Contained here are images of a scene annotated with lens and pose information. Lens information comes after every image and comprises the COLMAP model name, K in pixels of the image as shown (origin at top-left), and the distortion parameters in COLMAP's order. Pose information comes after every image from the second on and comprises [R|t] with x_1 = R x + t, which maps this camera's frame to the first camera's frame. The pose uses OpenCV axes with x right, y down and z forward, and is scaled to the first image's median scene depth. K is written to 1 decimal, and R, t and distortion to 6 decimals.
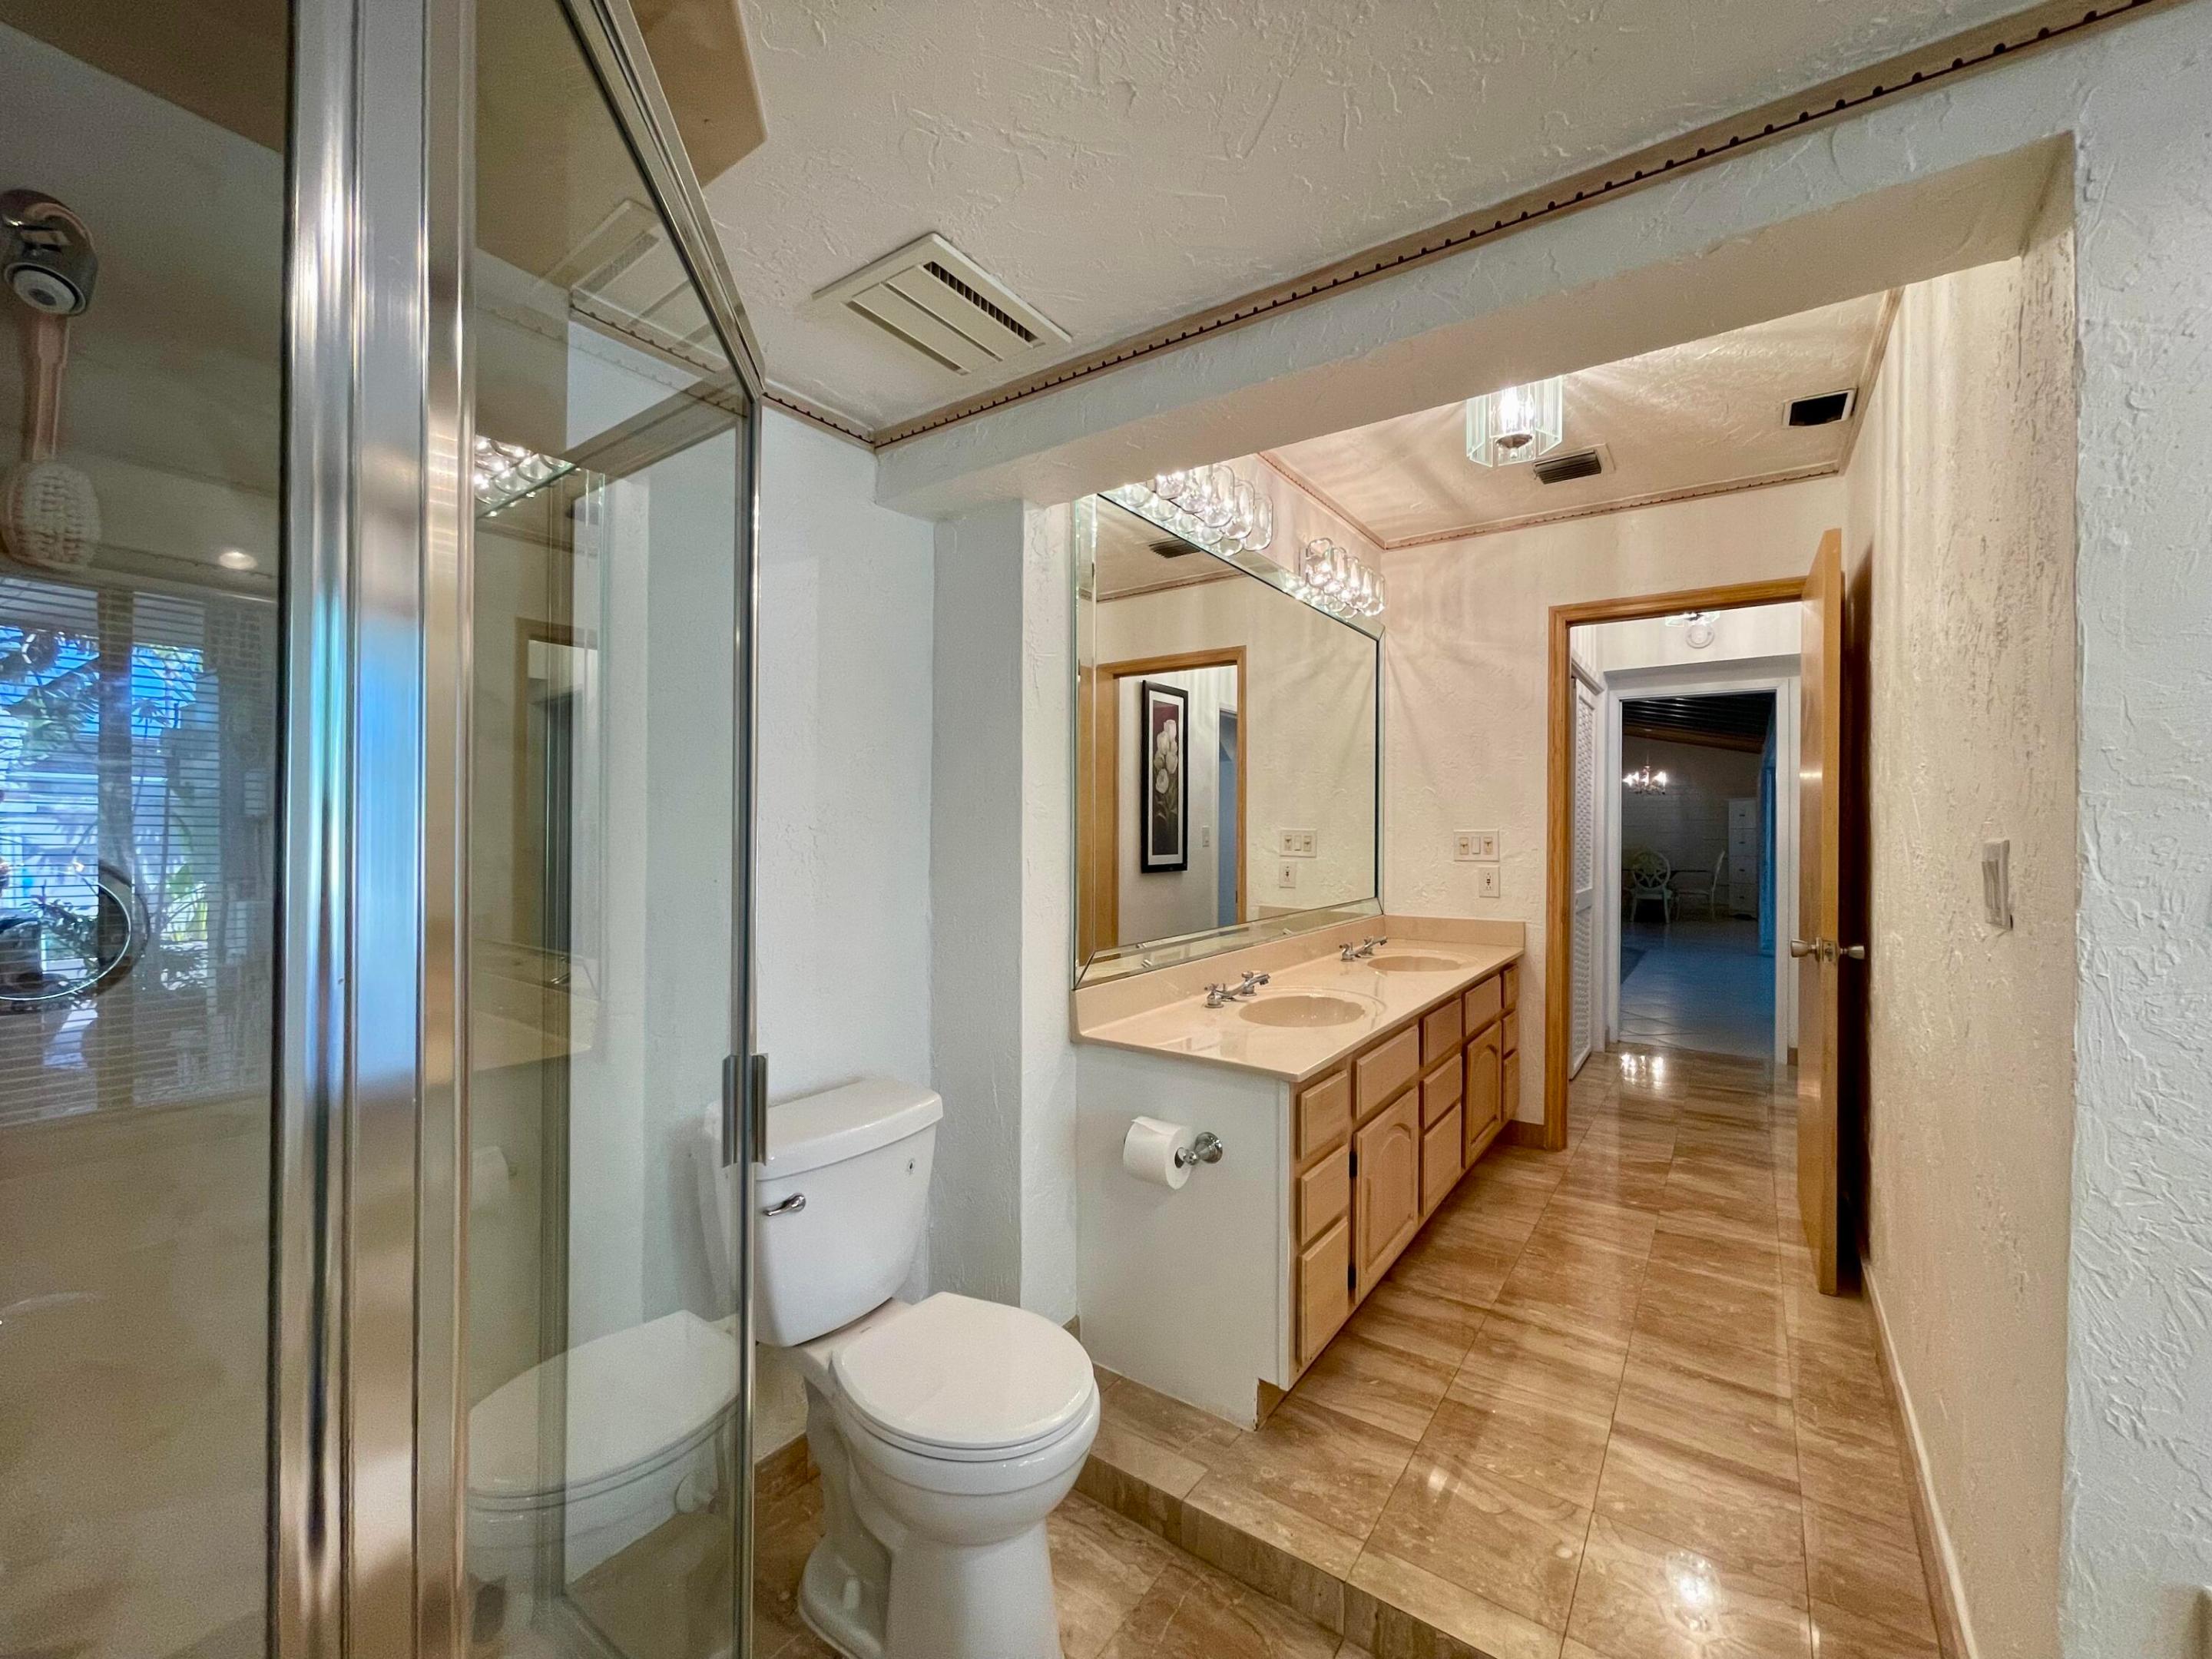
lens RADIAL K [[896.5, 0, 1102.7], [0, 896.5, 836.6], [0, 0, 1]] dist [-0.002034, 0.000072]
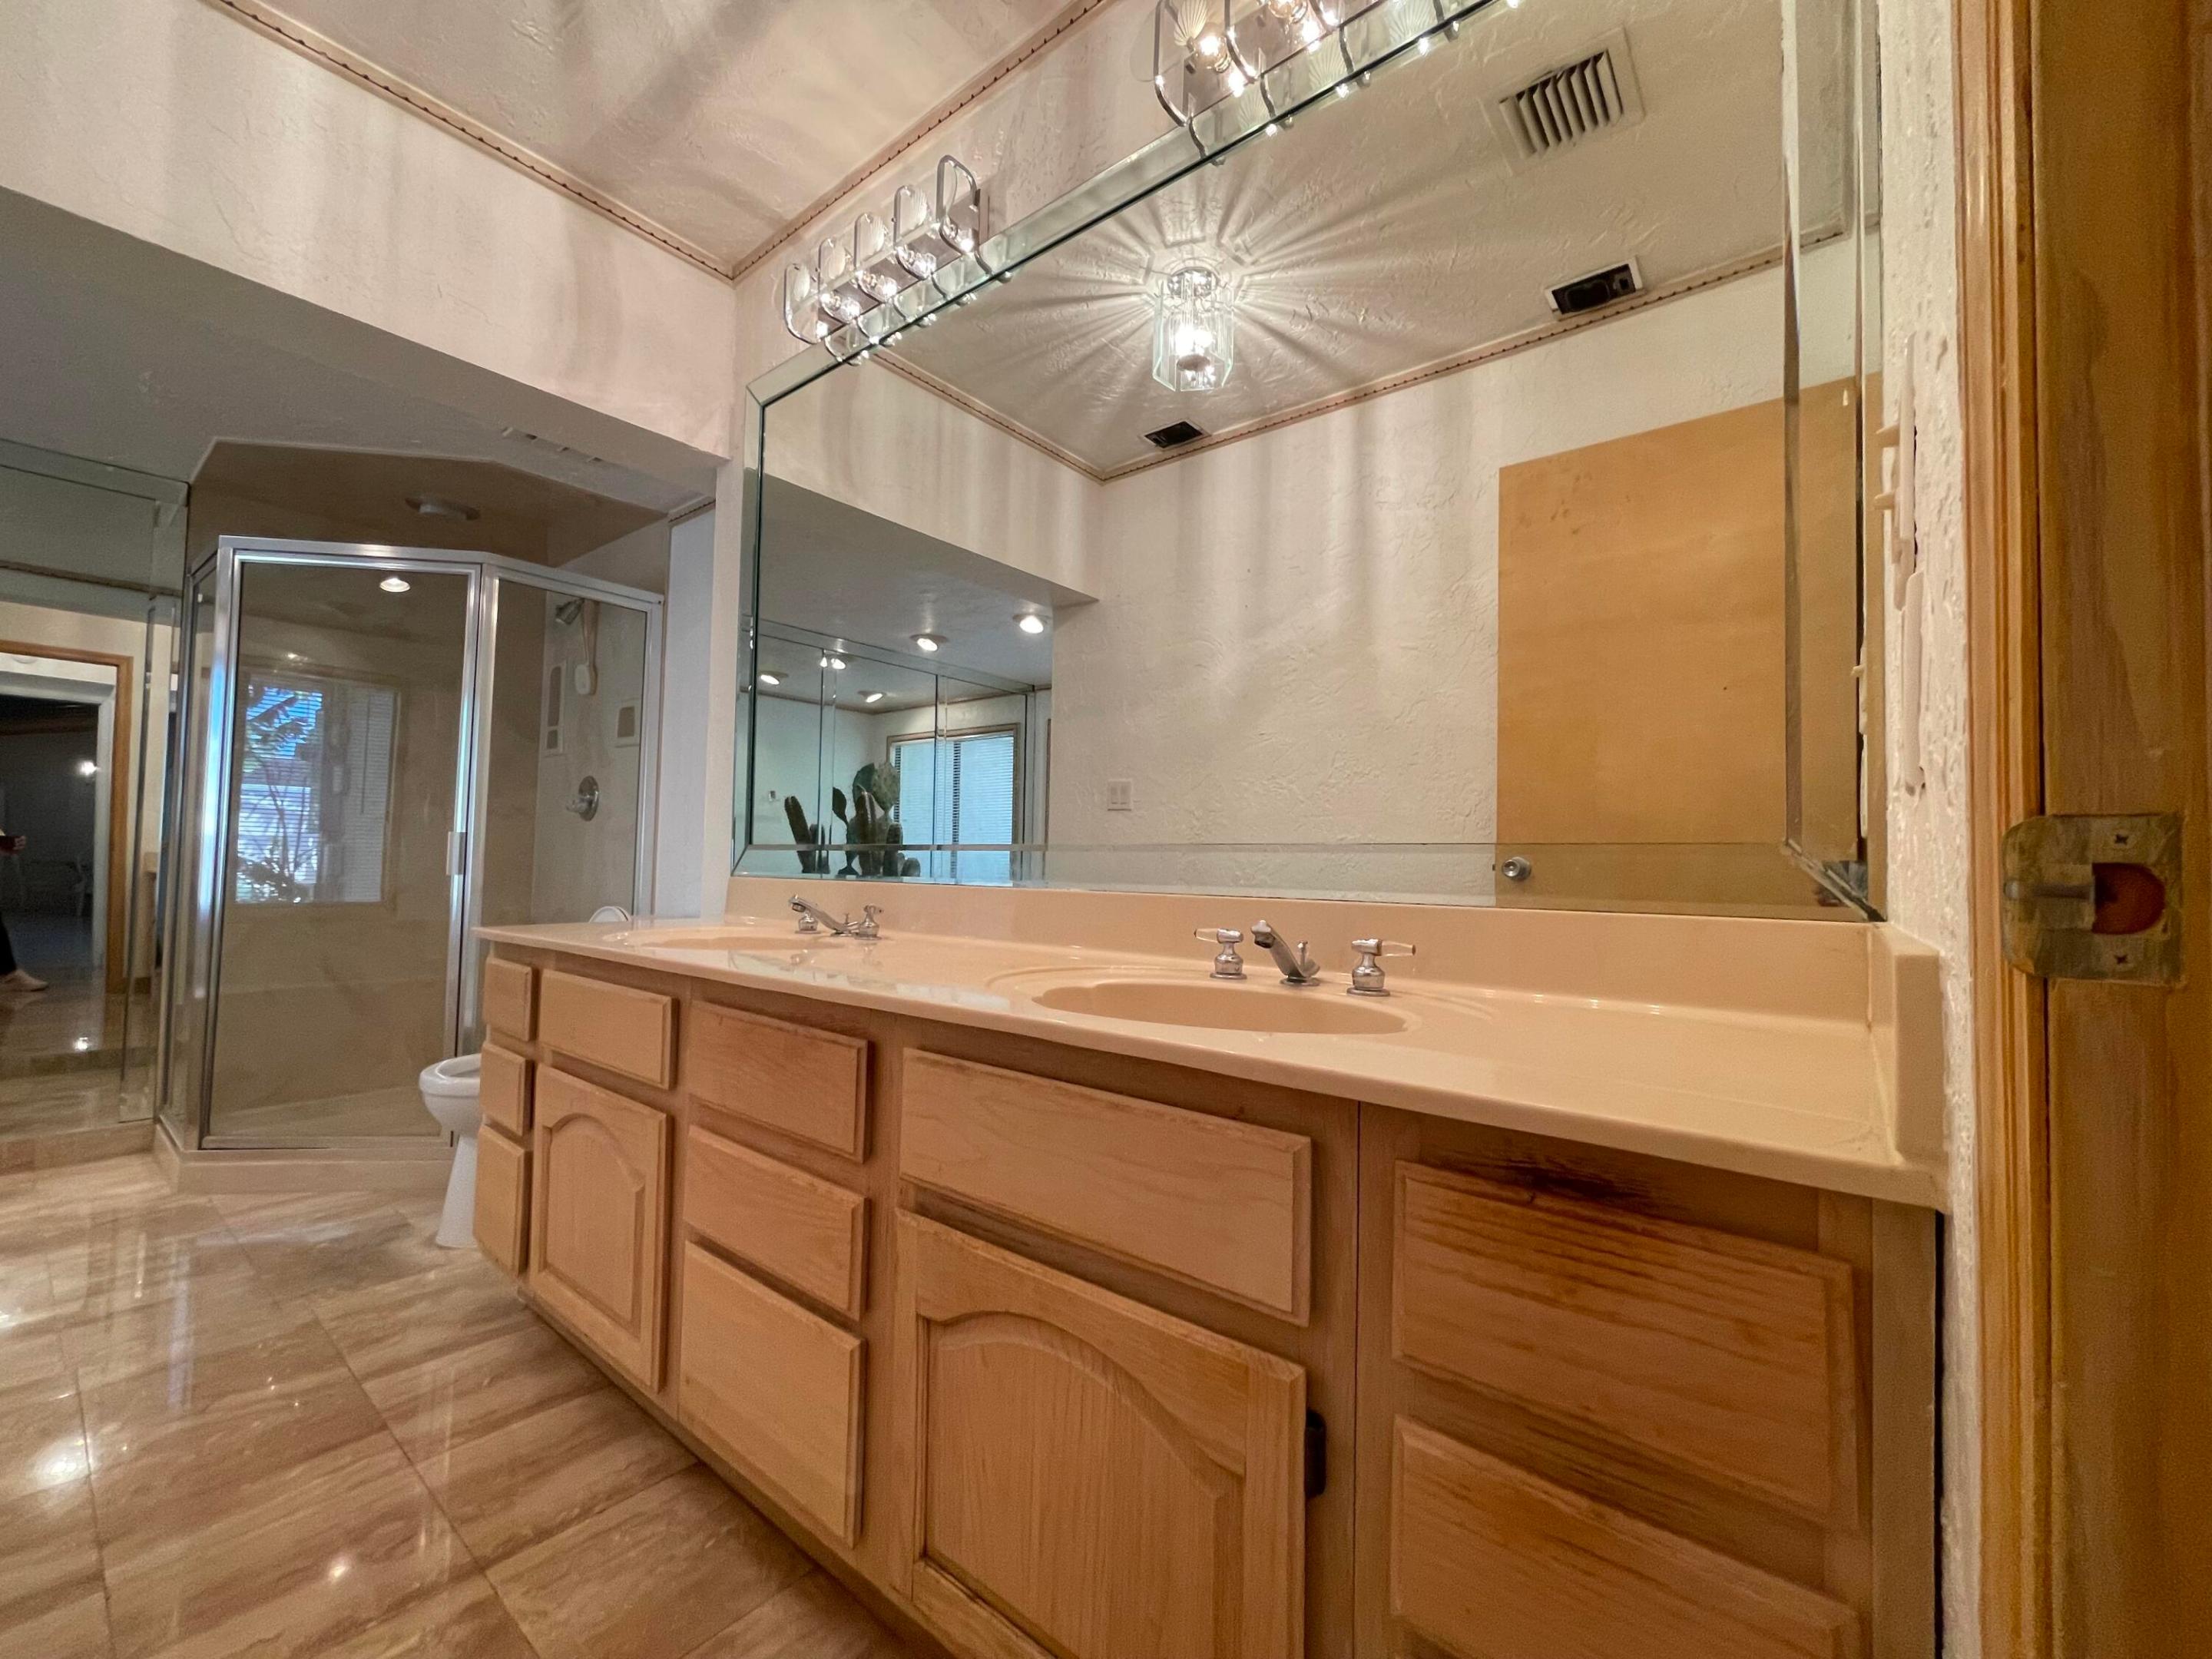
lens RADIAL K [[896.5, 0, 1098.3], [0, 896.5, 827.0], [0, 0, 1]] dist [-0.002034, 0.000072]
pose [[-0.064250, -0.039429, -0.997155, 0.908269], [-0.015057, 0.999144, -0.038537, 0.132361], [0.997820, 0.012538, -0.064789, 1.350720]]
